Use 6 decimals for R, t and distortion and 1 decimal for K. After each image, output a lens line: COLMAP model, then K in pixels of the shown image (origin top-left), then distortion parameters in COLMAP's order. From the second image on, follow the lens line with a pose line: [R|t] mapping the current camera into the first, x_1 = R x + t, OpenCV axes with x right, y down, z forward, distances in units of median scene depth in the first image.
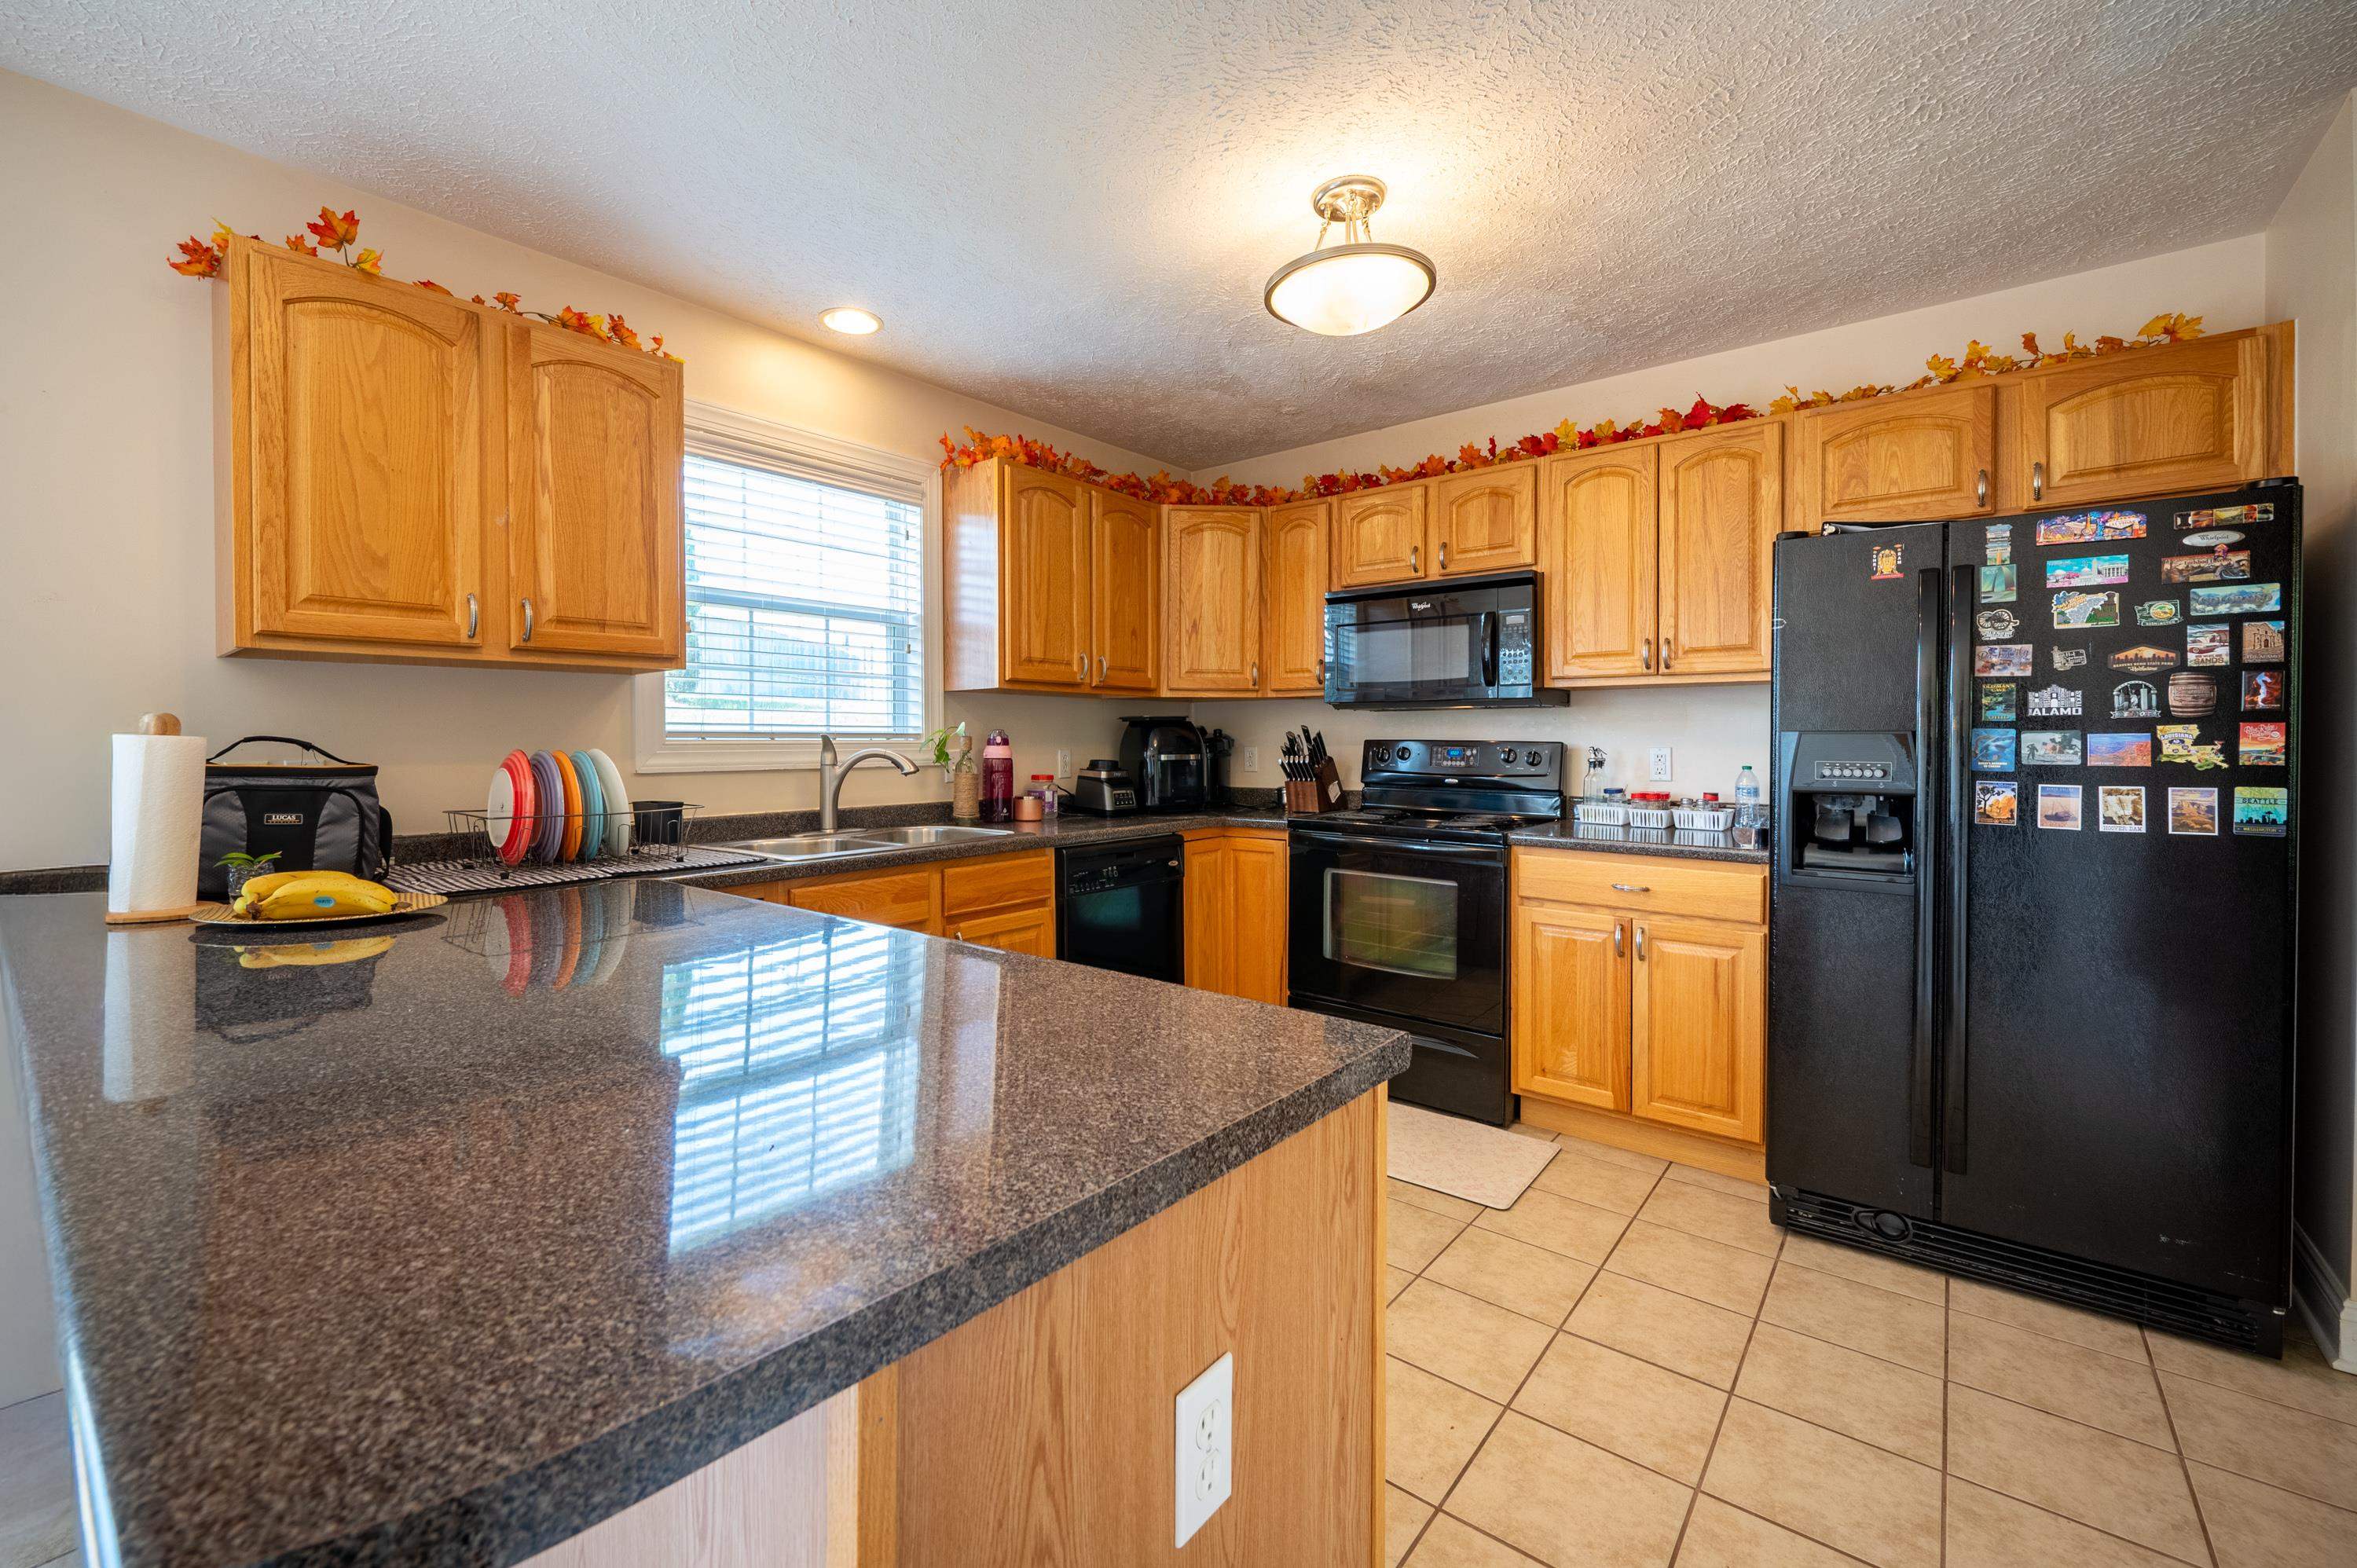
lens RADIAL K [[946.0, 0, 1186.1], [0, 946.0, 757.6], [0, 0, 1]] dist [-0.003350, 0.000327]
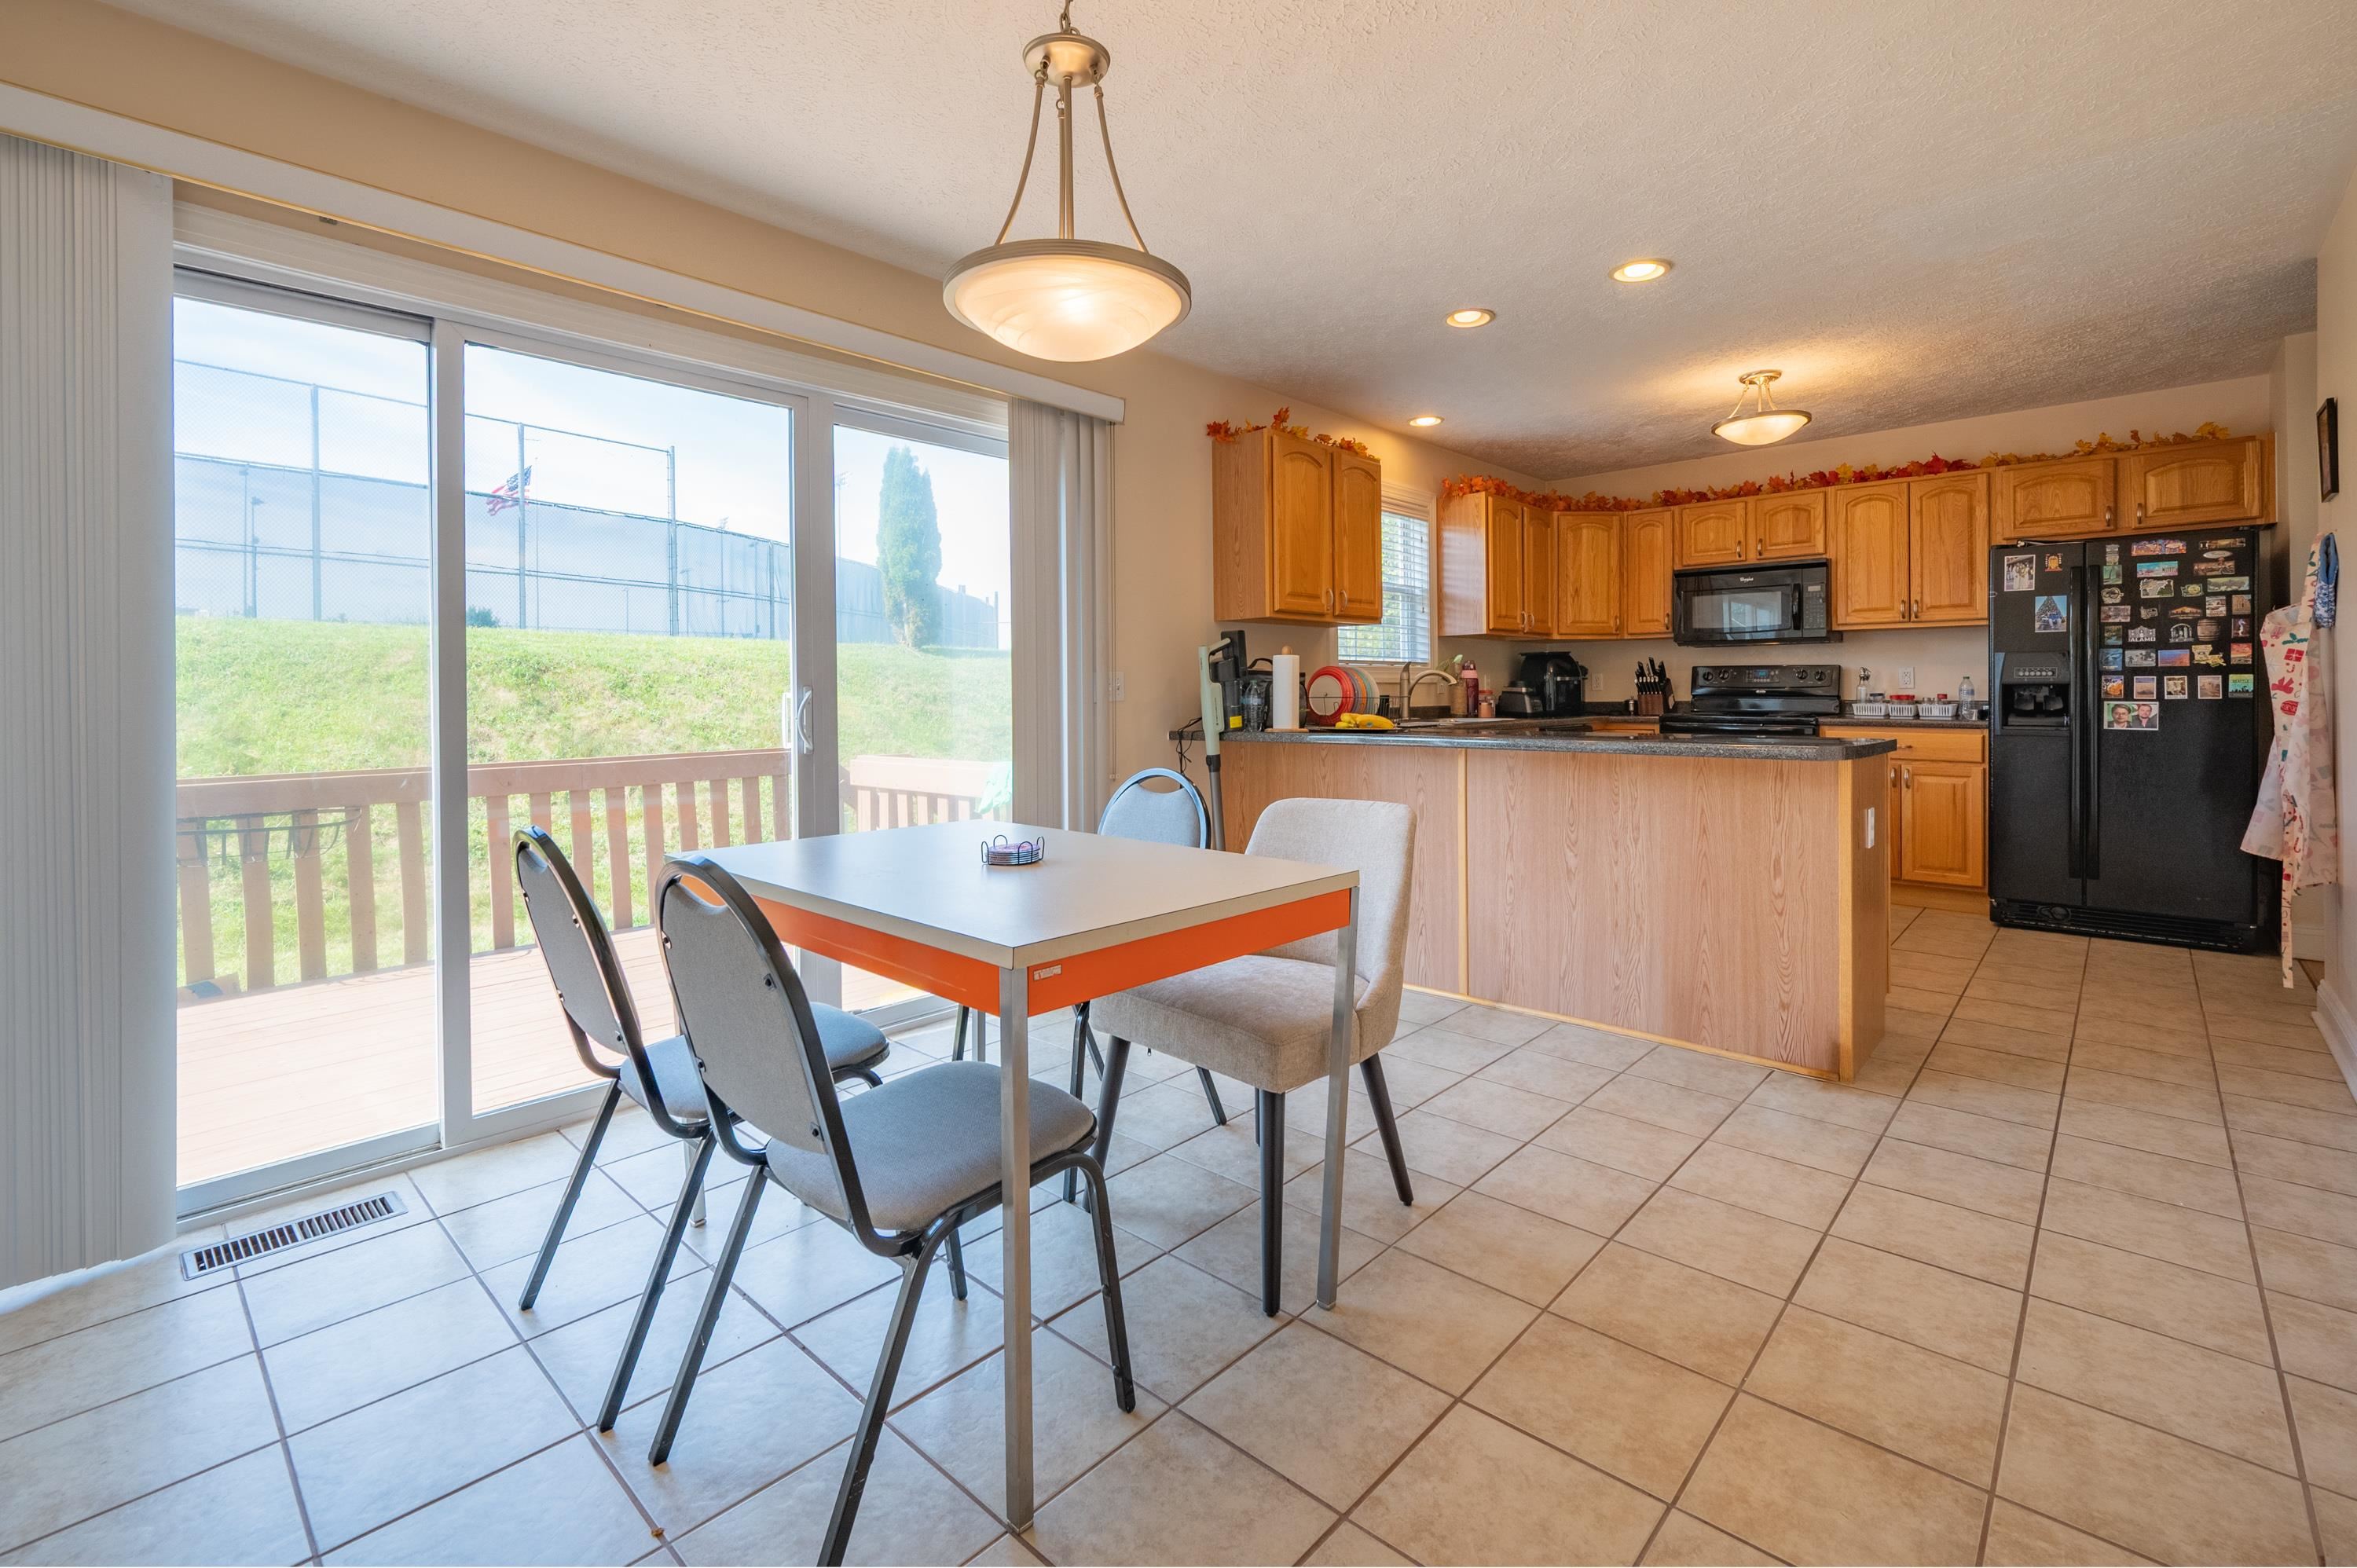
lens RADIAL K [[1020.6, 0, 1204.4], [0, 1020.6, 708.2], [0, 0, 1]] dist [-0.011280, 0.001604]
pose [[0.998192, -0.006118, -0.059794, -0.681727], [0.005912, 0.999976, -0.003630, 0.067840], [0.059815, 0.003270, 0.998204, -0.918376]]
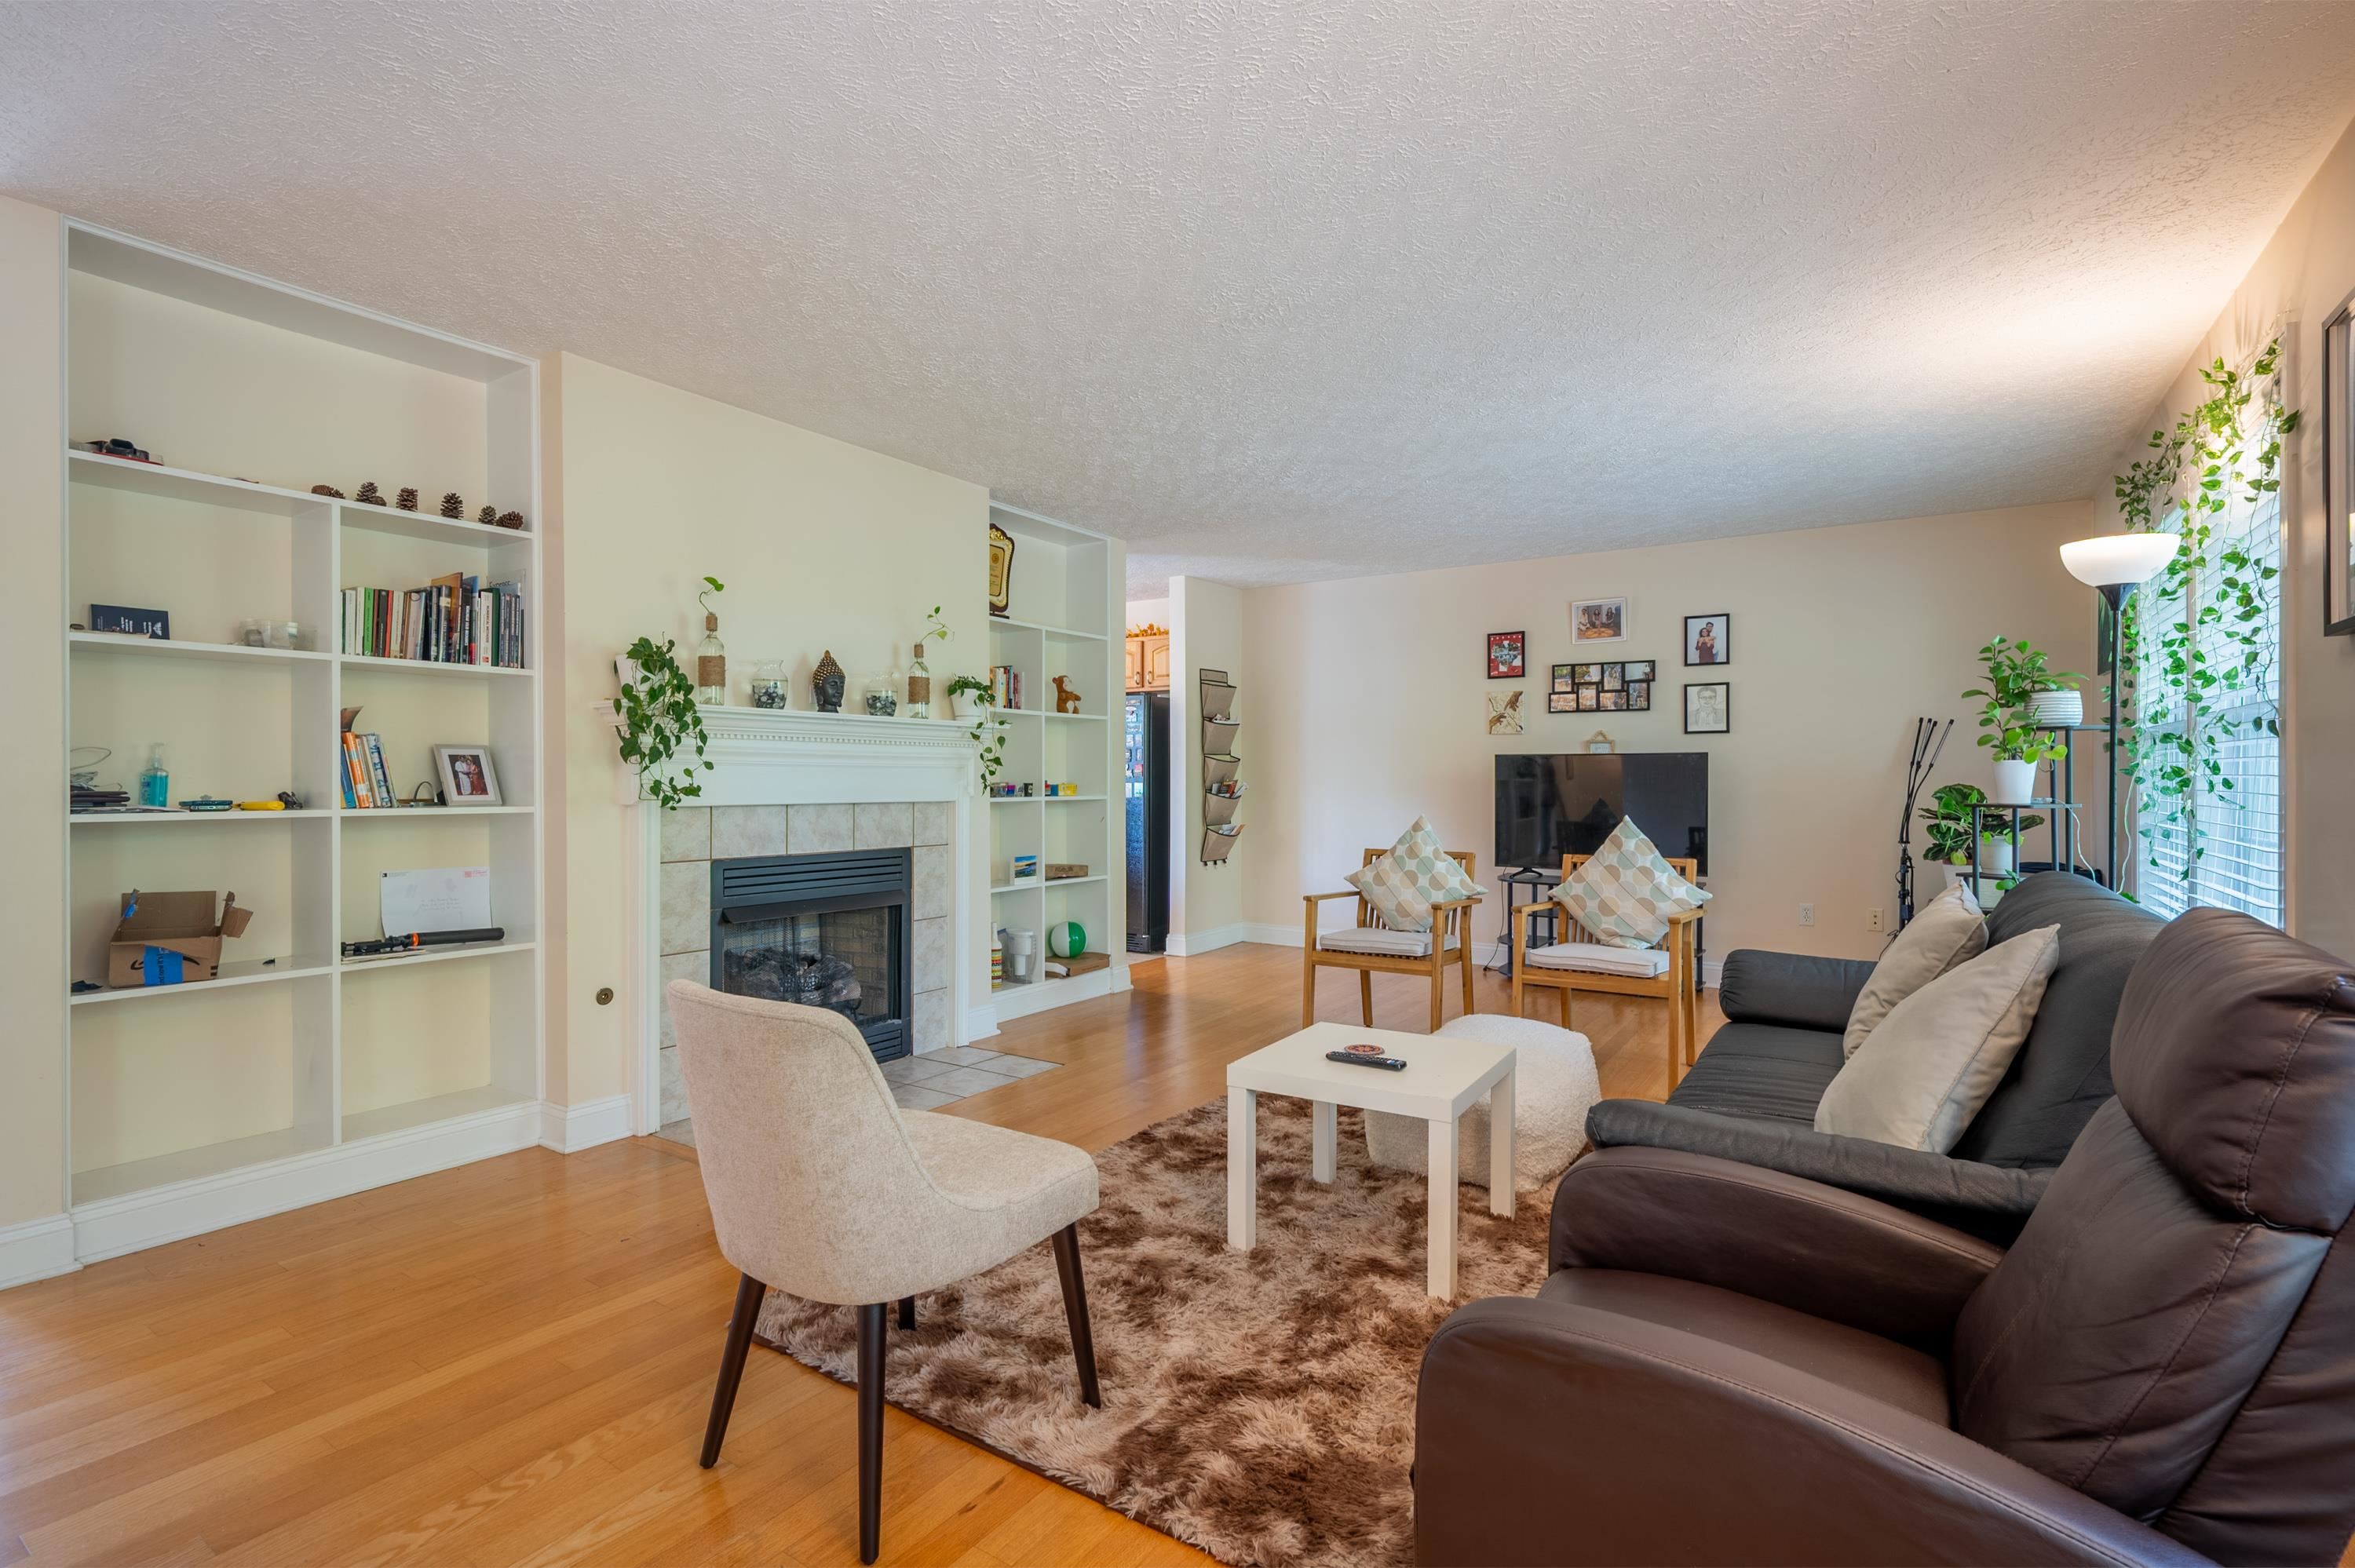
lens RADIAL K [[1113.6, 0, 1173.9], [0, 1113.6, 789.6], [0, 0, 1]] dist [0.001984, -0.000860]
pose [[0.998012, 0.002547, 0.062969, 0.680525], [-0.001950, 0.999953, -0.009541, 0.063218], [-0.062991, 0.009399, 0.997970, -2.032949]]
